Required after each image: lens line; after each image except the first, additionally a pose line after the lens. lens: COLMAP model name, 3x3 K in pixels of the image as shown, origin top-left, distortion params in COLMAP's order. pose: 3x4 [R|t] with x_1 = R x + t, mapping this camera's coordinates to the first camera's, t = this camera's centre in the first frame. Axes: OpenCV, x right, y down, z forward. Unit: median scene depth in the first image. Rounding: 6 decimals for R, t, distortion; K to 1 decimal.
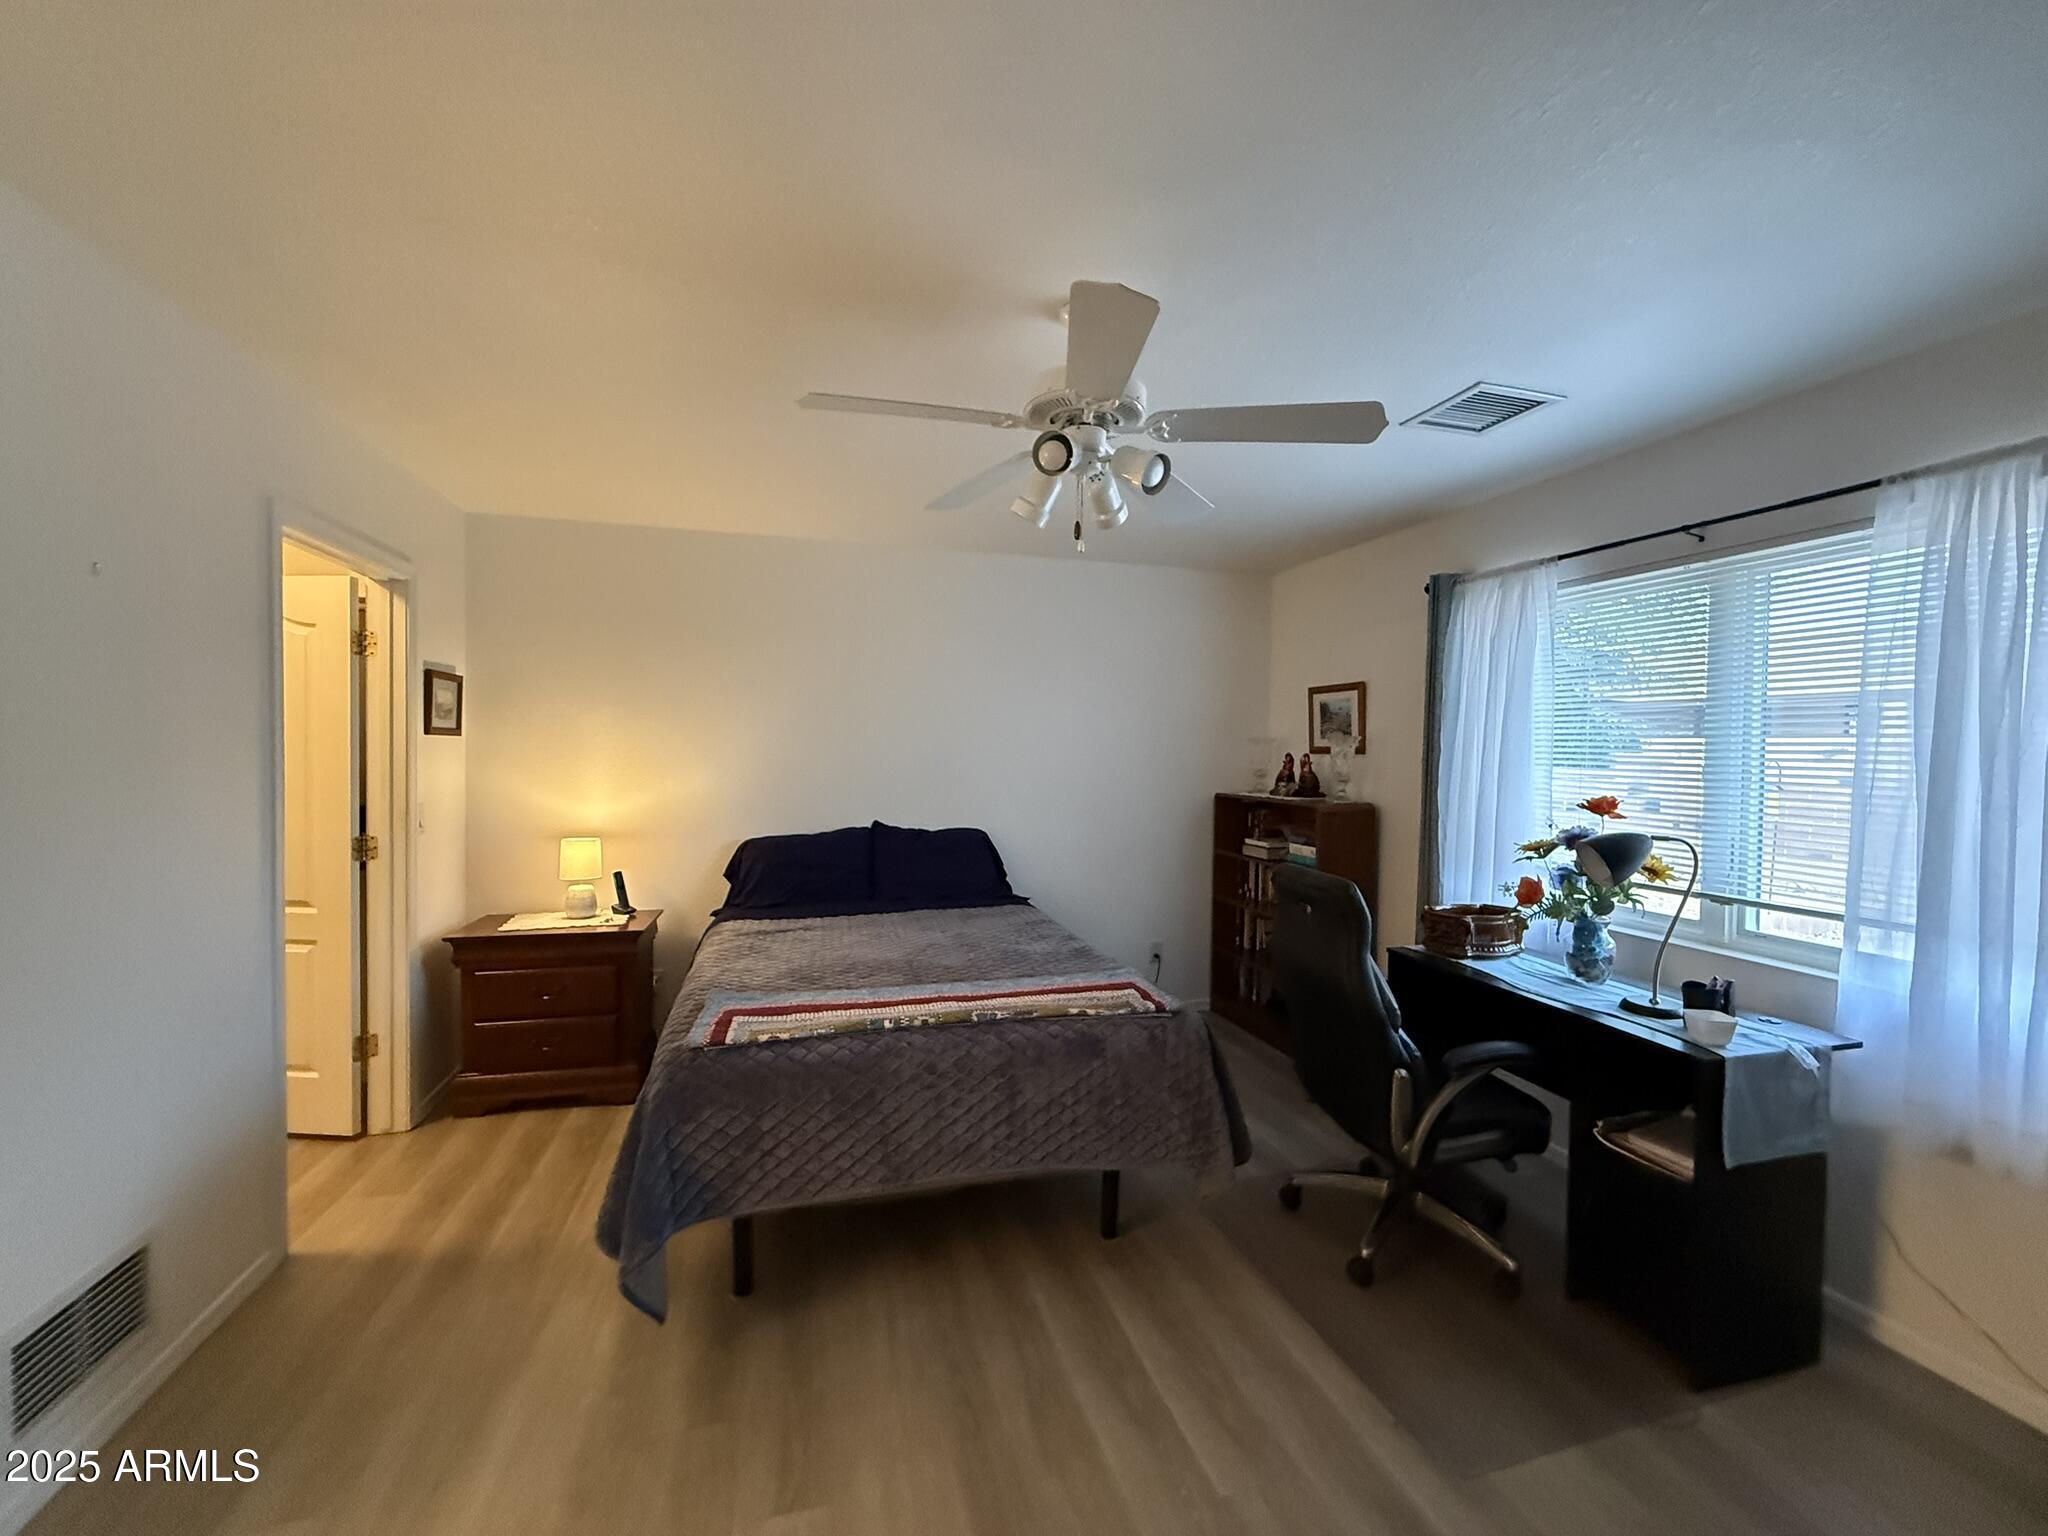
lens RADIAL K [[827.8, 0, 1024.0], [0, 827.8, 768.0], [0, 0, 1]] dist [0.000225, 0.000032]
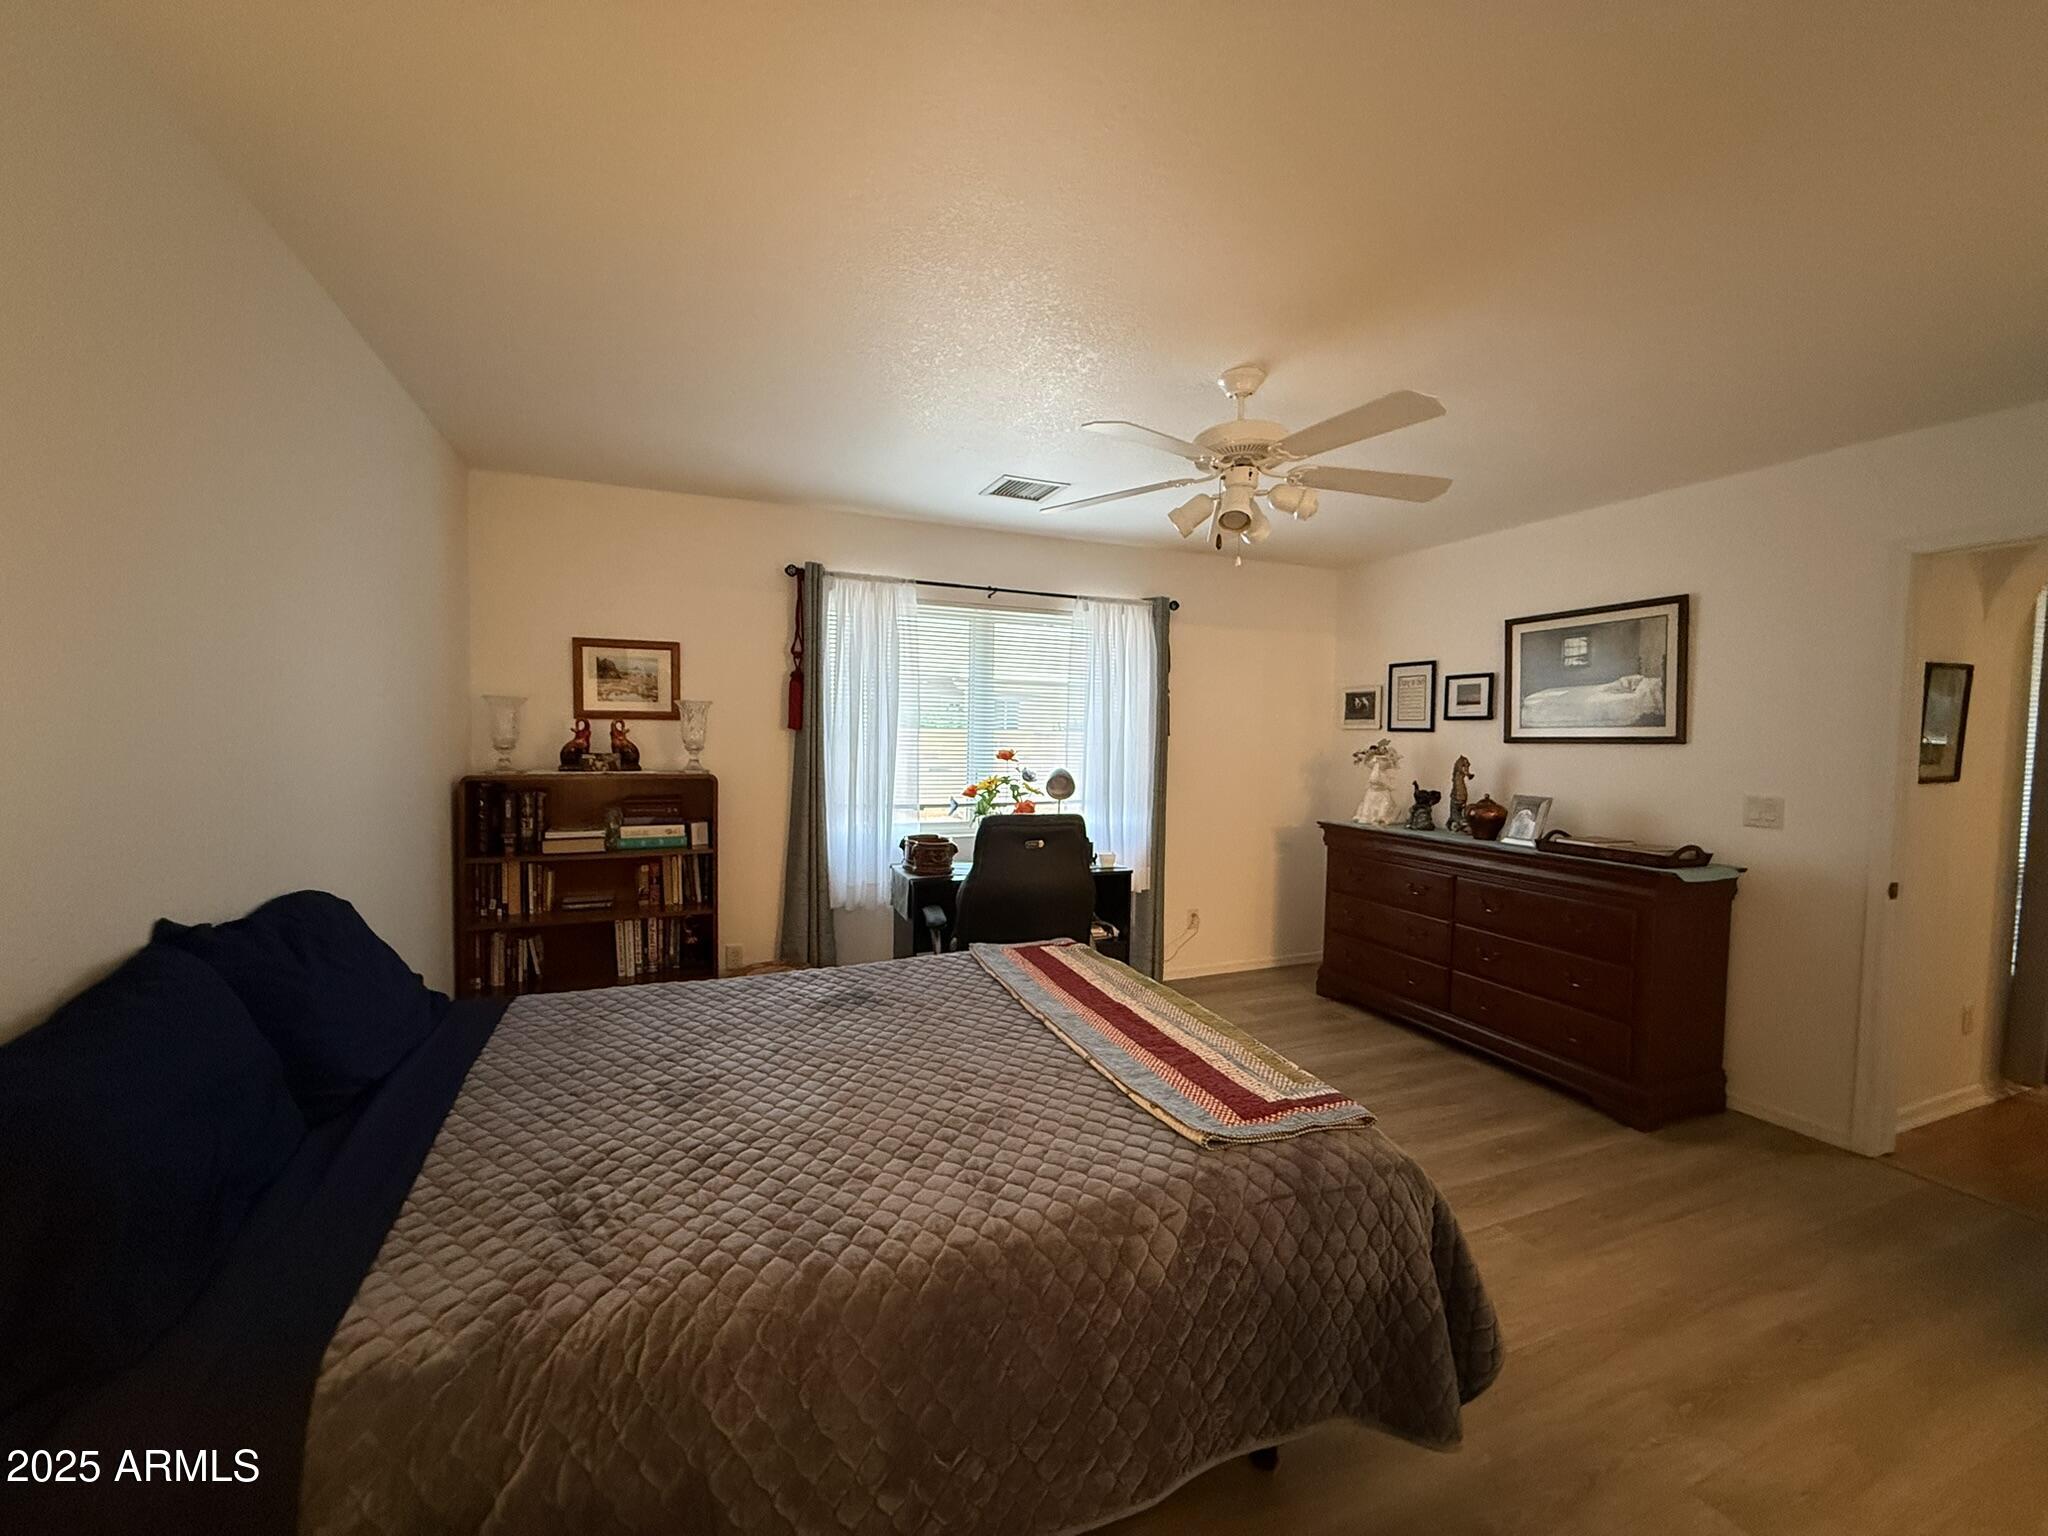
lens RADIAL K [[821.5, 0, 1024.0], [0, 821.5, 768.0], [0, 0, 1]] dist [-0.002571, -0.000348]
pose [[-0.119743, -0.059010, 0.991050, -0.548386], [0.008754, 0.998130, 0.060490, -0.014895], [-0.992766, 0.015919, -0.119002, 0.703027]]
